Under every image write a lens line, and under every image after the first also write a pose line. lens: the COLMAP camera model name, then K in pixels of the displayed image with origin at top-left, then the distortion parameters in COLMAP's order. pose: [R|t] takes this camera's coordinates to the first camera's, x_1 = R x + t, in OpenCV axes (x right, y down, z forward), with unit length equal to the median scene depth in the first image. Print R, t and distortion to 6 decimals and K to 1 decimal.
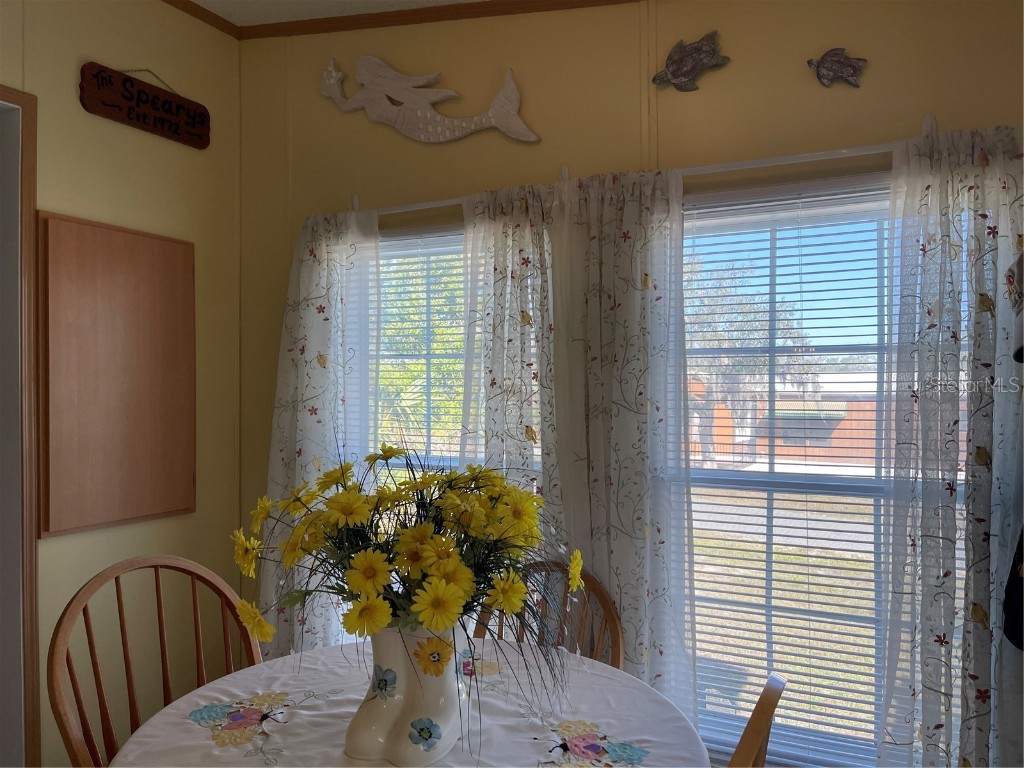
lens RADIAL K [[771.6, 0, 509.7], [0, 771.6, 388.0], [0, 0, 1]] dist [0.066998, -0.087707]
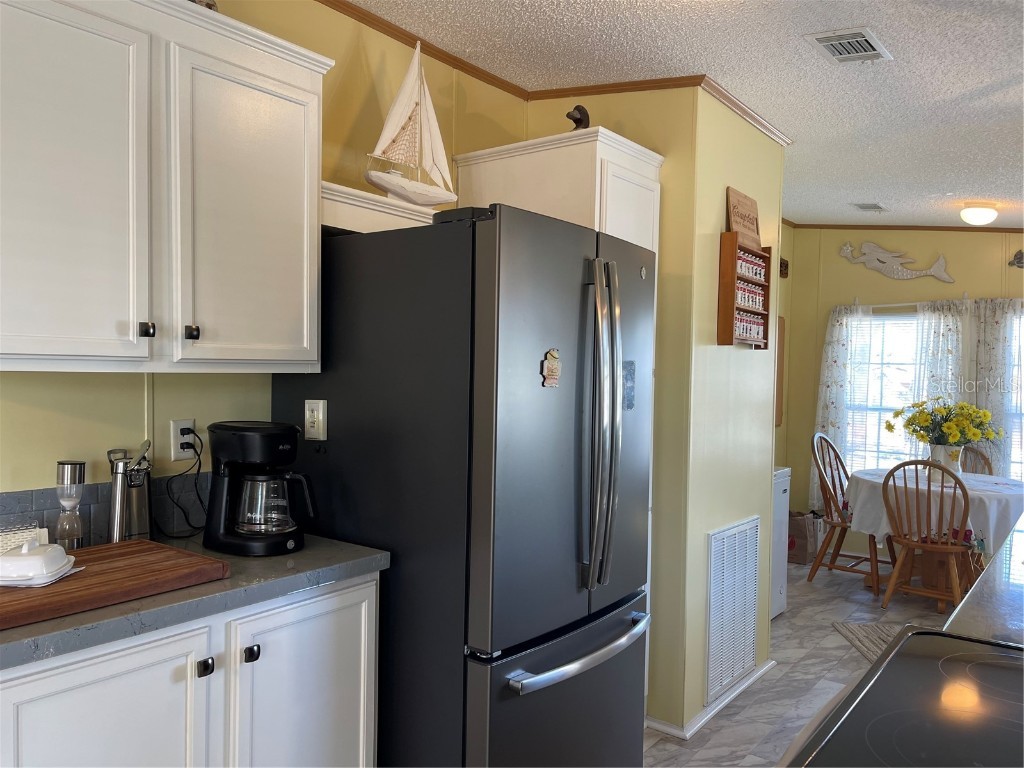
lens RADIAL K [[771.6, 0, 511.5], [0, 771.6, 387.9], [0, 0, 1]] dist [0.066998, -0.087707]
pose [[0.980962, 0.023041, -0.192830, -0.883784], [-0.021458, 0.999717, 0.010295, 0.034724], [0.193012, -0.005961, 0.981178, -1.799317]]
